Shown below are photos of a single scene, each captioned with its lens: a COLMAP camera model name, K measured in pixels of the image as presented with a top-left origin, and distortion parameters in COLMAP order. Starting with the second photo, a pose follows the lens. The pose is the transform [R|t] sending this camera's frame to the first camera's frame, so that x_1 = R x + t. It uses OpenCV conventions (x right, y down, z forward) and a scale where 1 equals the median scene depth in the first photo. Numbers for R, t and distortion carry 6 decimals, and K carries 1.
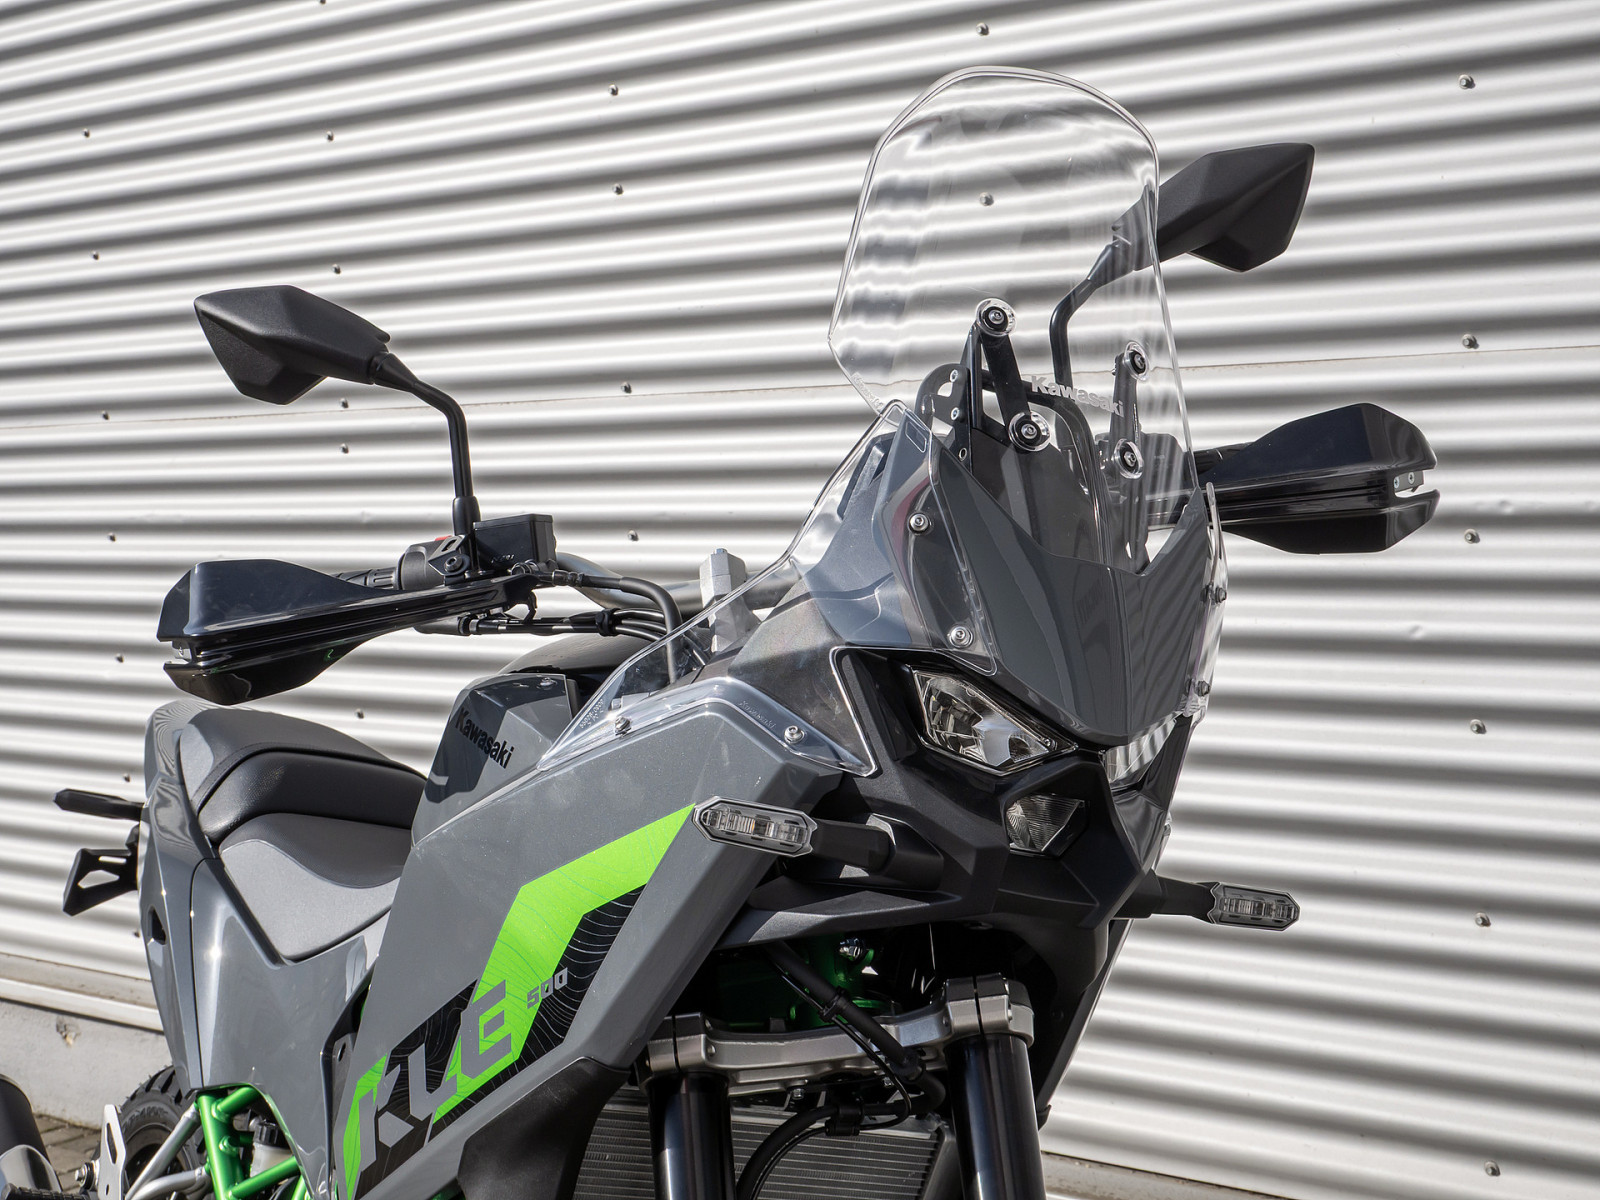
lens RADIAL K [[2623.3, 0, 797.4], [0, 2623.3, 621.7], [0, 0, 1]] dist [0.028467, 0.017663]
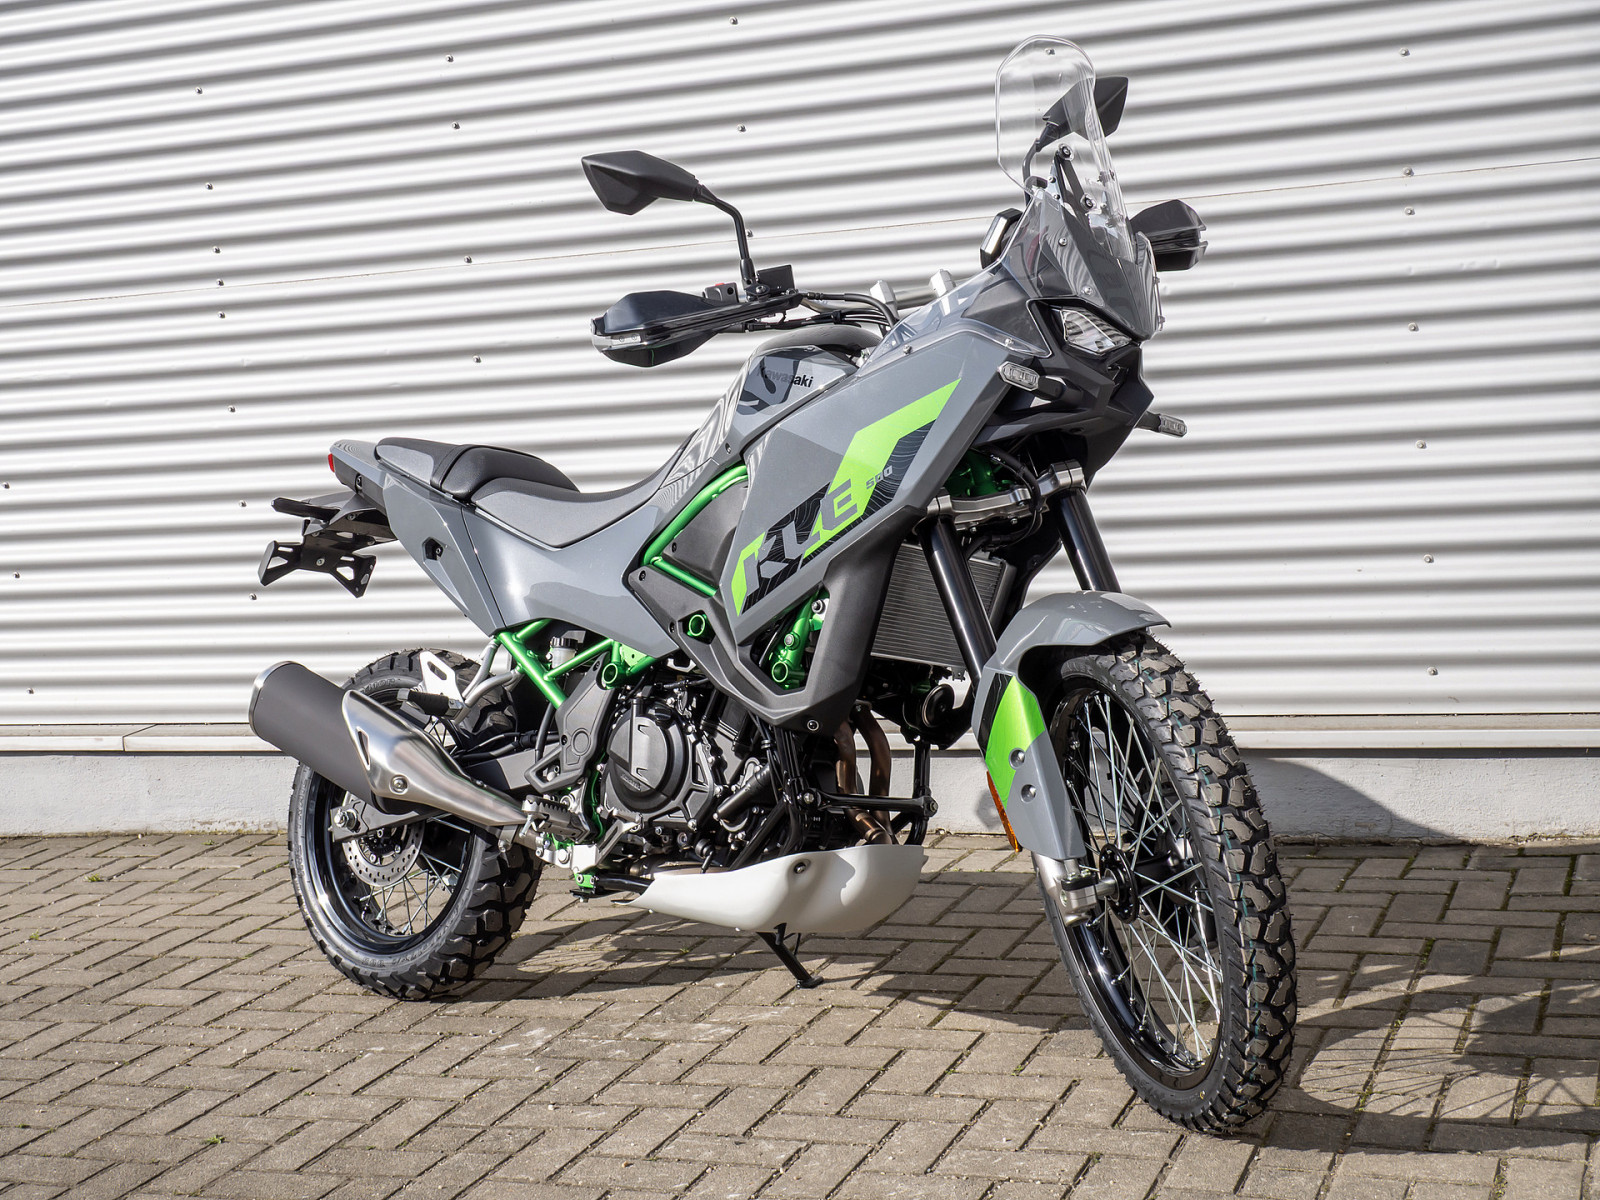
lens RADIAL K [[2332.9, 0, 800.0], [0, 2332.9, 600.0], [0, 0, 1]] dist [0.015022, 0.095322]
pose [[0.941903, -0.068886, 0.328746, -0.739464], [0.063060, 0.997607, 0.028365, 0.172890], [-0.329913, -0.005986, 0.943992, -0.700484]]
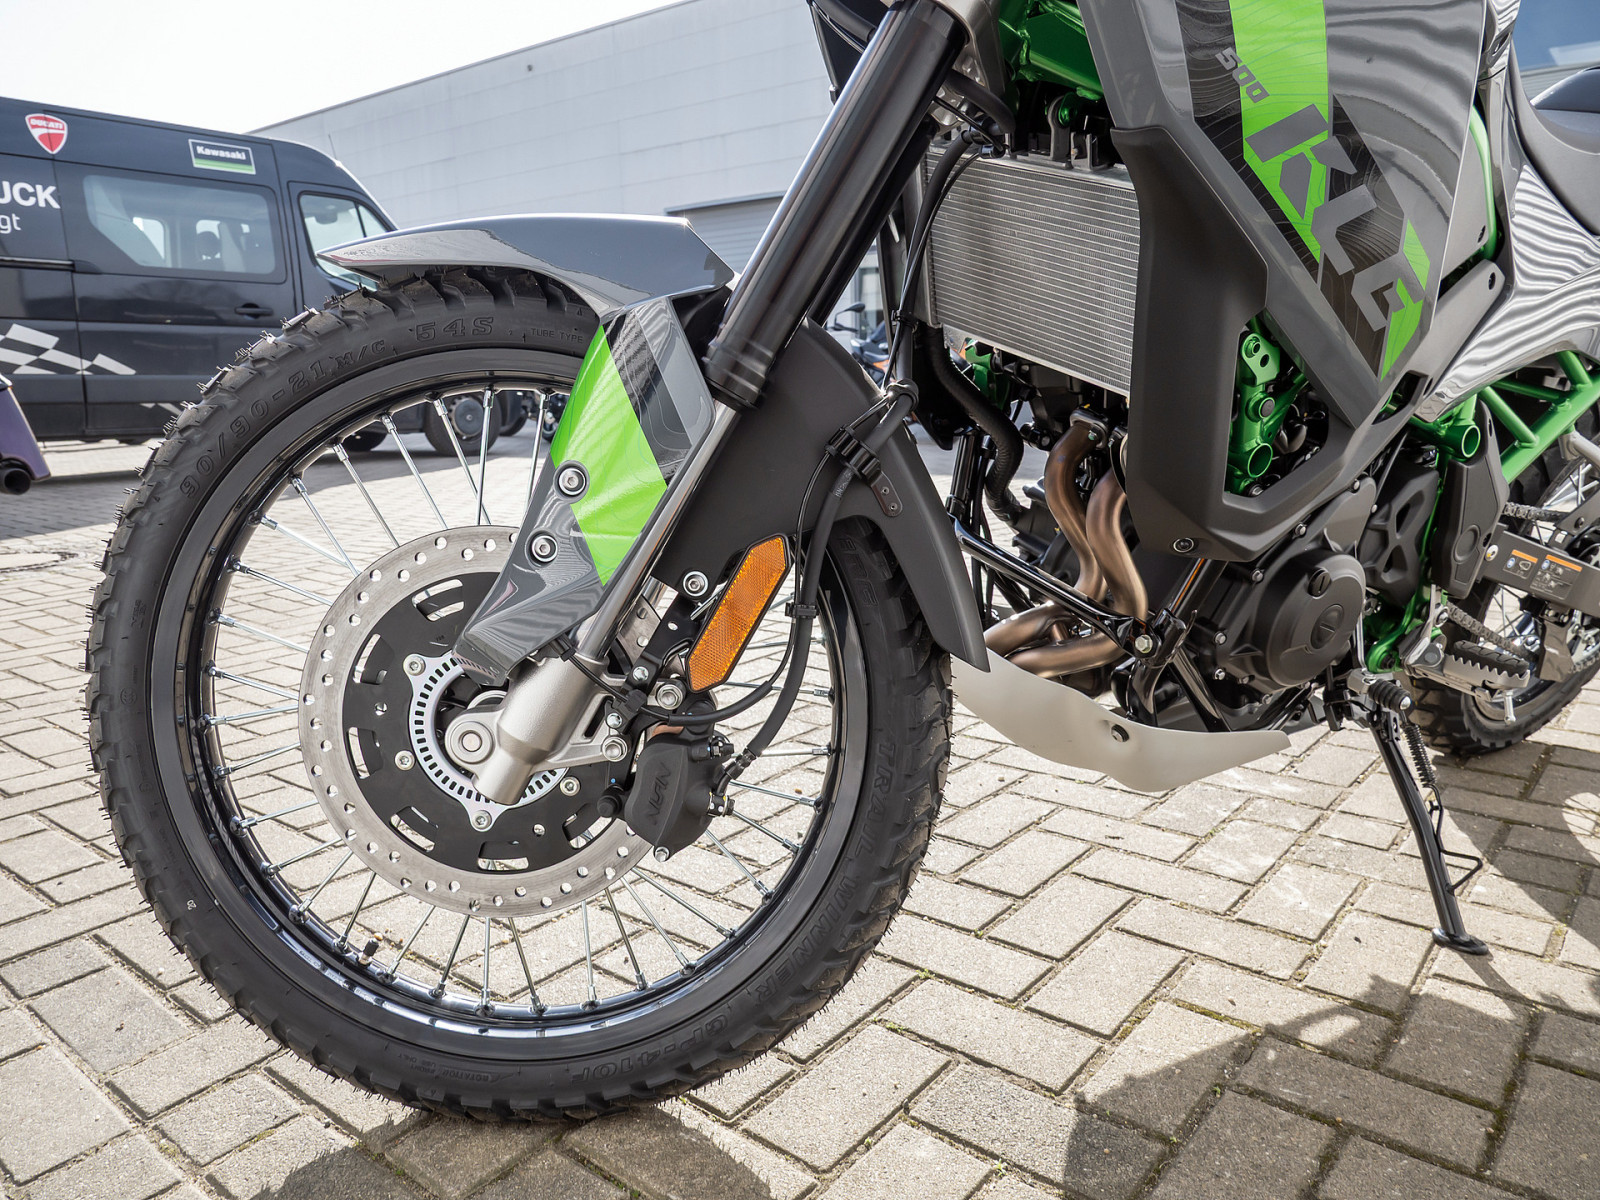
lens RADIAL K [[1167.3, 0, 800.0], [0, 1167.3, 600.0], [0, 0, 1]] dist [-0.046459, 0.002327]
pose [[0.034605, 0.245589, -0.968756, 0.523417], [-0.058771, 0.968159, 0.243338, 0.262010], [0.997672, 0.048514, 0.047936, 0.912260]]
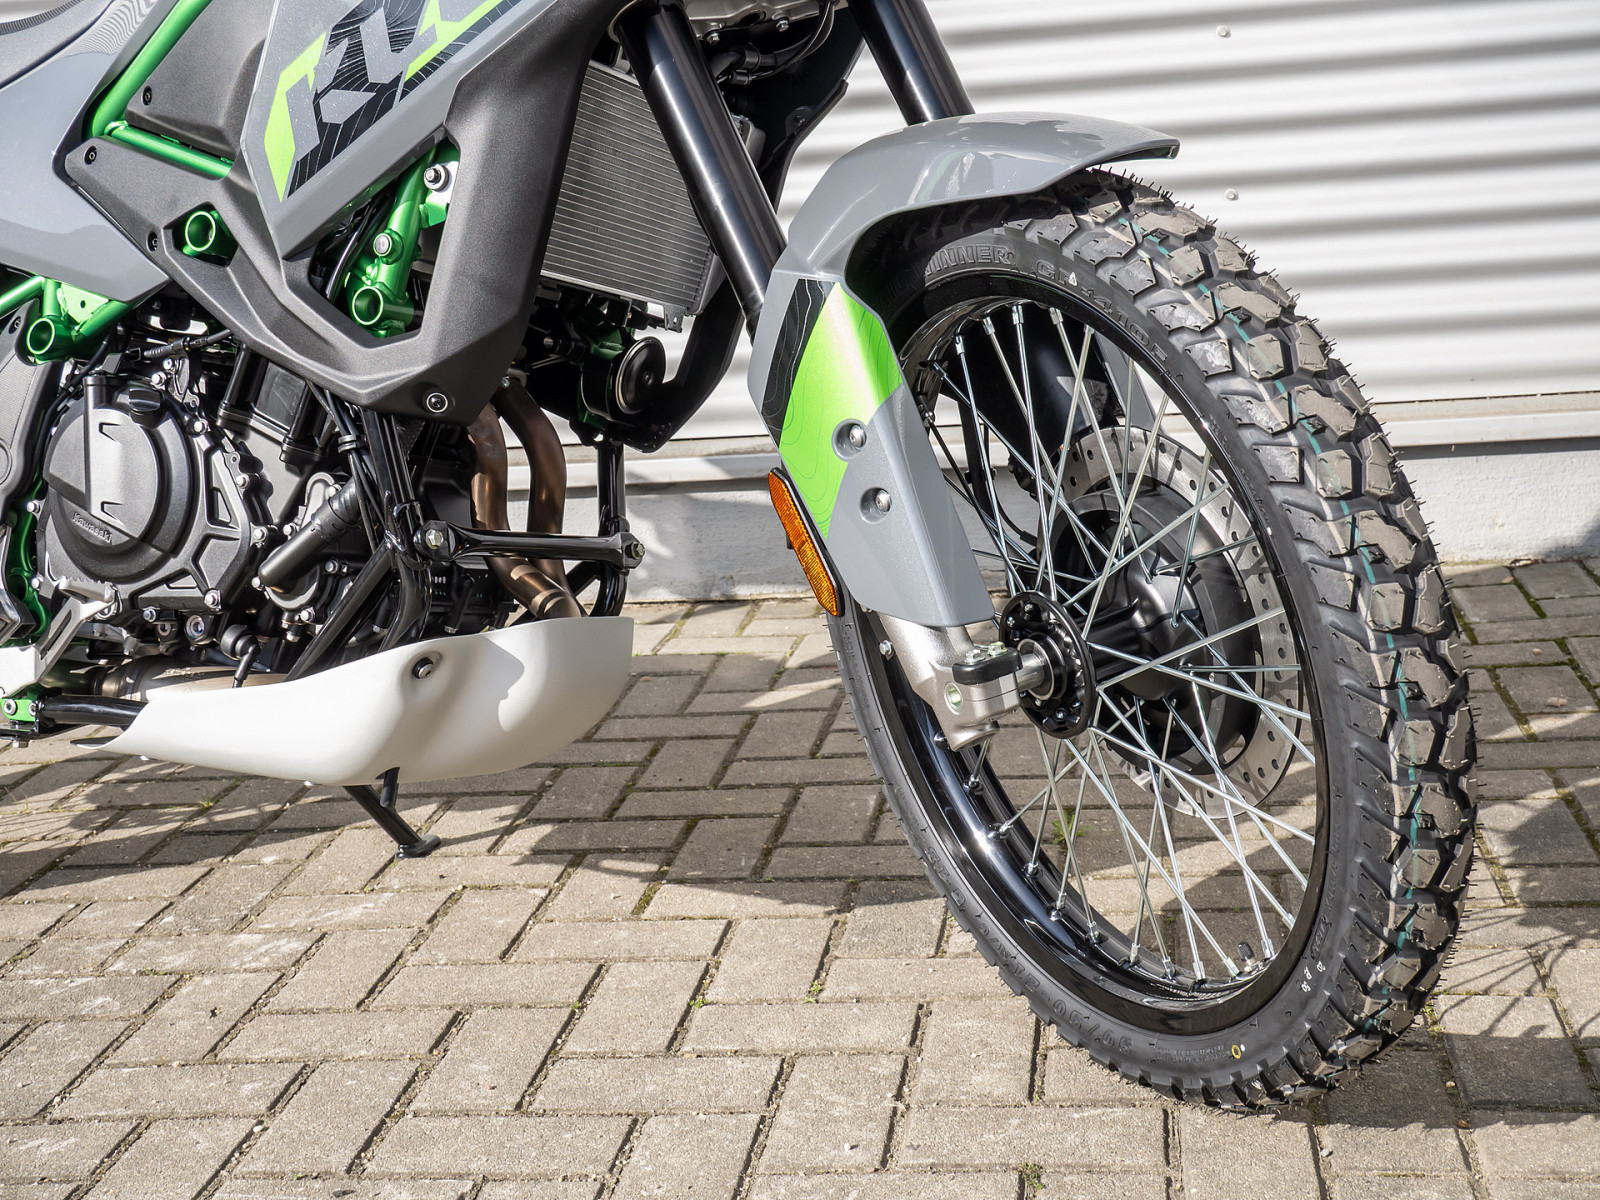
lens RADIAL K [[2216.8, 0, 798.7], [0, 2216.8, 629.0], [0, 0, 1]] dist [0.010546, 0.104565]
pose [[0.843186, -0.149245, 0.516491, -0.503393], [0.082458, 0.985230, 0.150077, 0.289427], [-0.531261, -0.083954, 0.843039, 0.145380]]
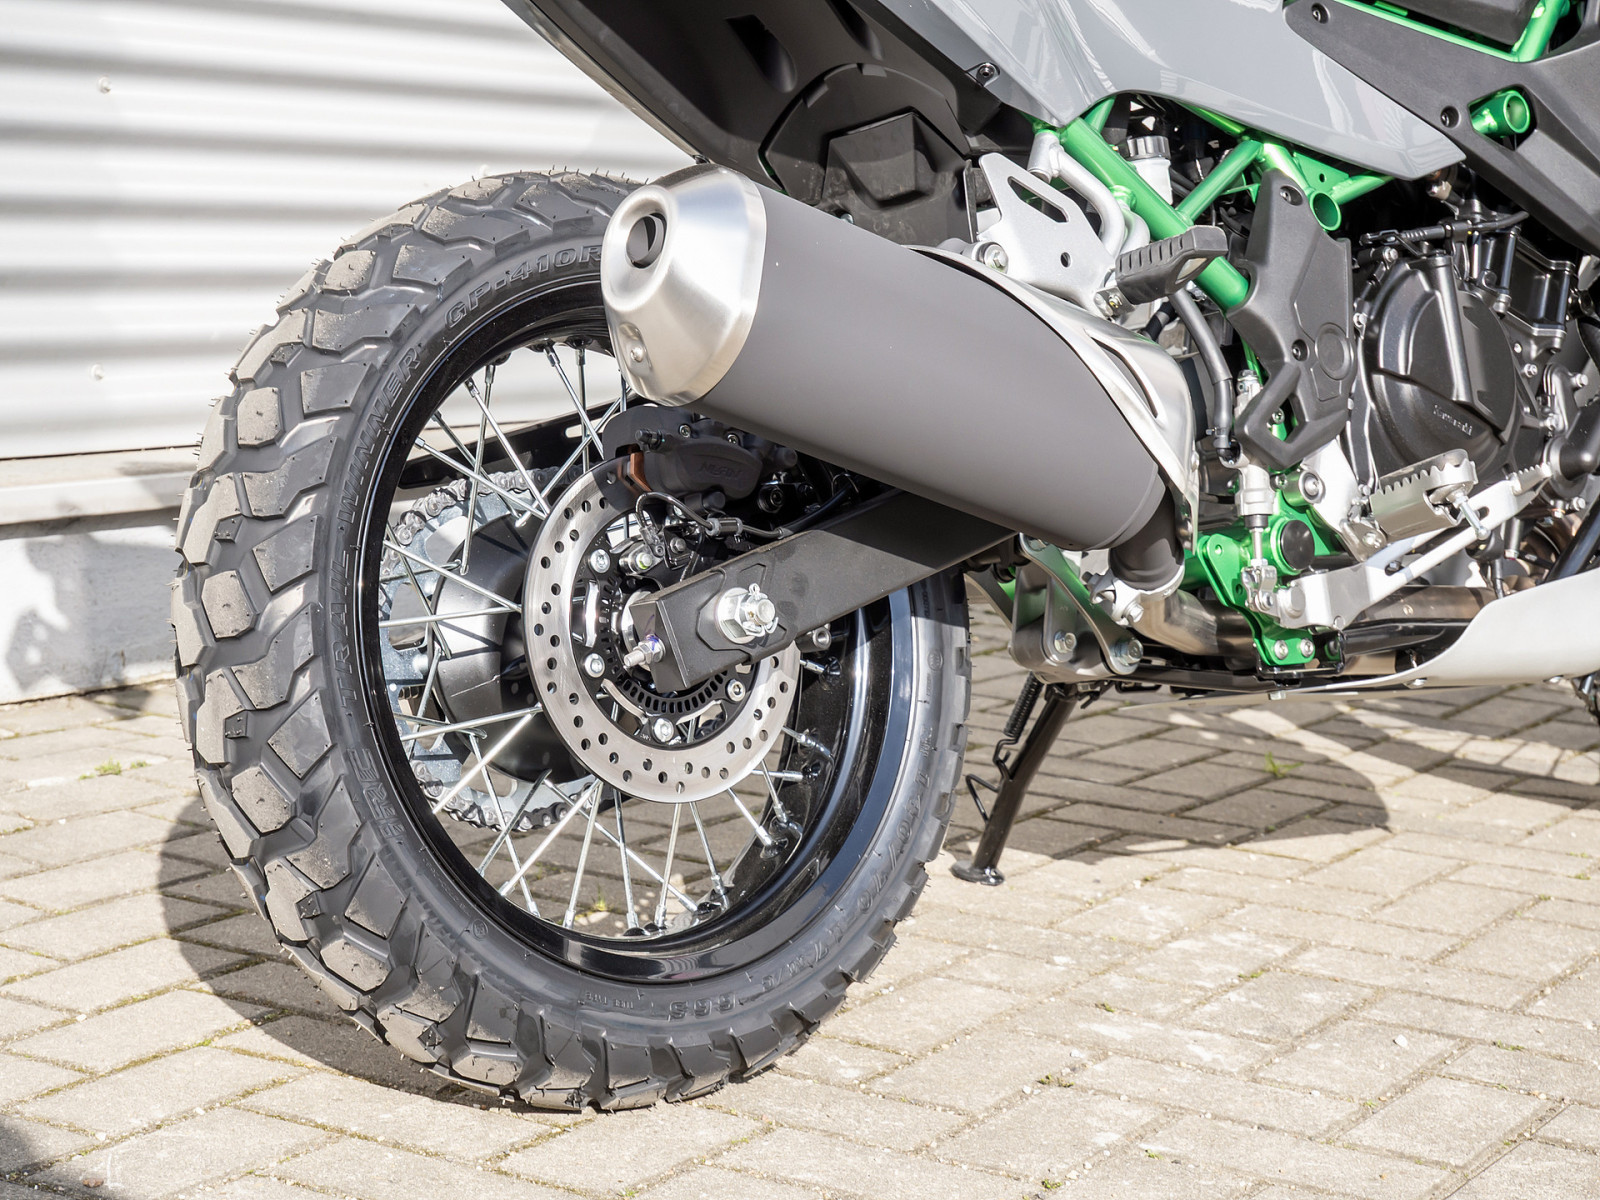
lens RADIAL K [[3472.5, 0, 800.0], [0, 3472.5, 600.0], [0, 0, 1]] dist [0.035449, 0.197495]
pose [[-0.212578, -0.102979, 0.971703, -1.599029], [0.025793, 0.993493, 0.110931, 0.276559], [-0.976804, 0.048644, -0.208539, 1.742160]]
